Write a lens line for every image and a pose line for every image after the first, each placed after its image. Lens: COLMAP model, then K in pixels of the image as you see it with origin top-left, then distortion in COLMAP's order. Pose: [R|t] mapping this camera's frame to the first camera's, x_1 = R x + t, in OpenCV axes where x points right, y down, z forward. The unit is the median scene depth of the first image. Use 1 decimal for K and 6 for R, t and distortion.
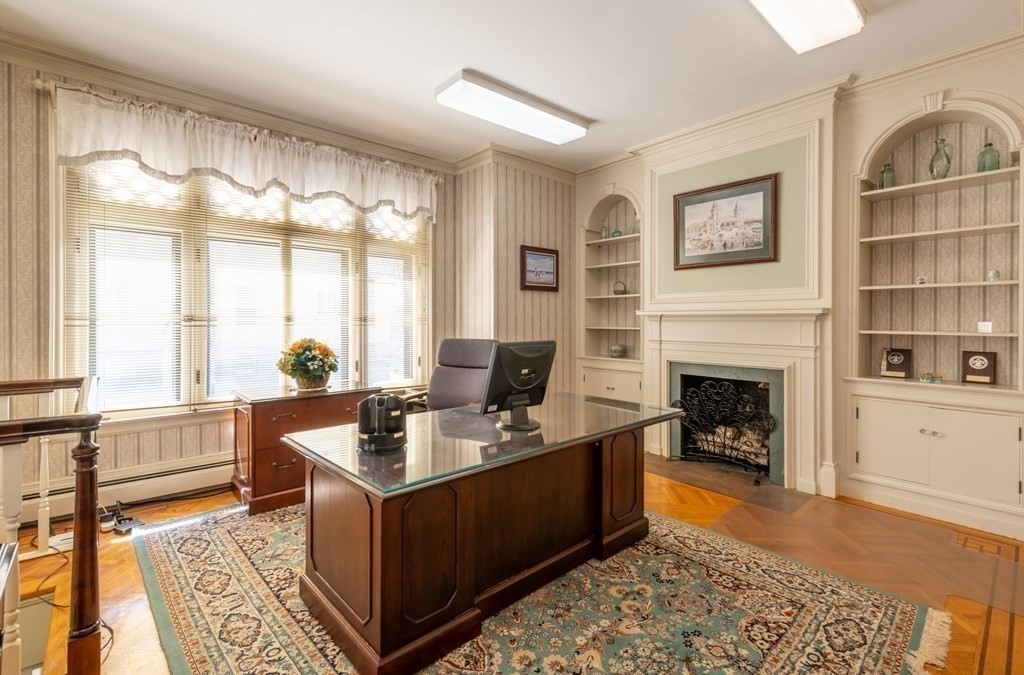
lens RADIAL K [[457.6, 0, 511.0], [0, 457.6, 330.7], [0, 0, 1]] dist [-0.001936, -0.000218]
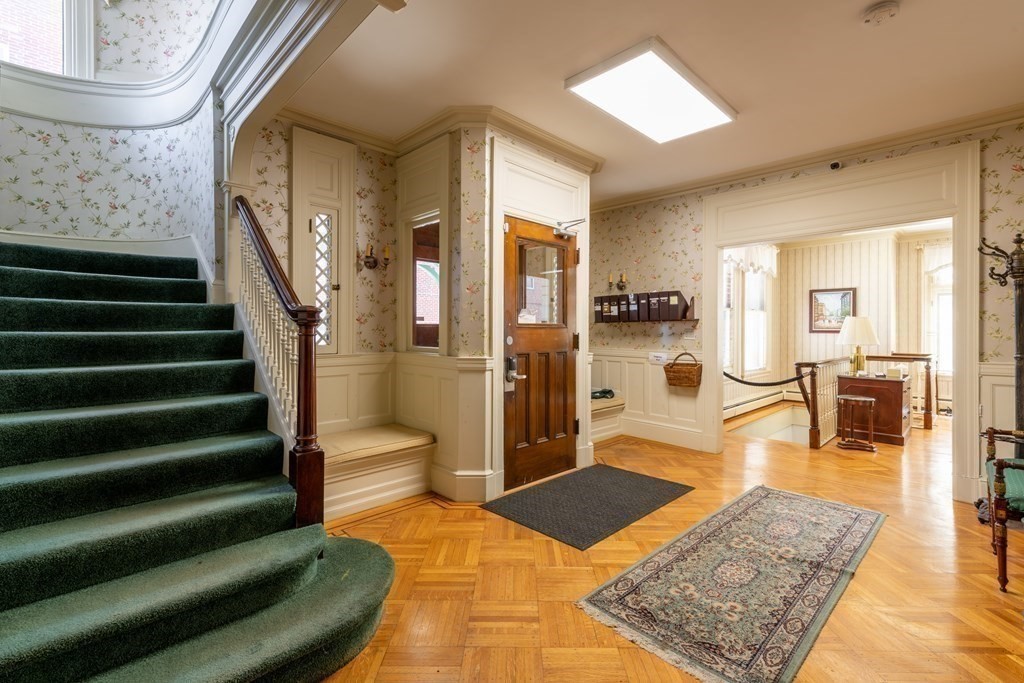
lens RADIAL K [[457.6, 0, 511.4], [0, 457.6, 336.4], [0, 0, 1]] dist [-0.001936, -0.000218]
pose [[0.046054, 0.005127, -0.998926, 1.517242], [-0.007177, 0.999963, 0.004801, -0.003822], [0.998913, 0.006948, 0.046089, -1.485658]]
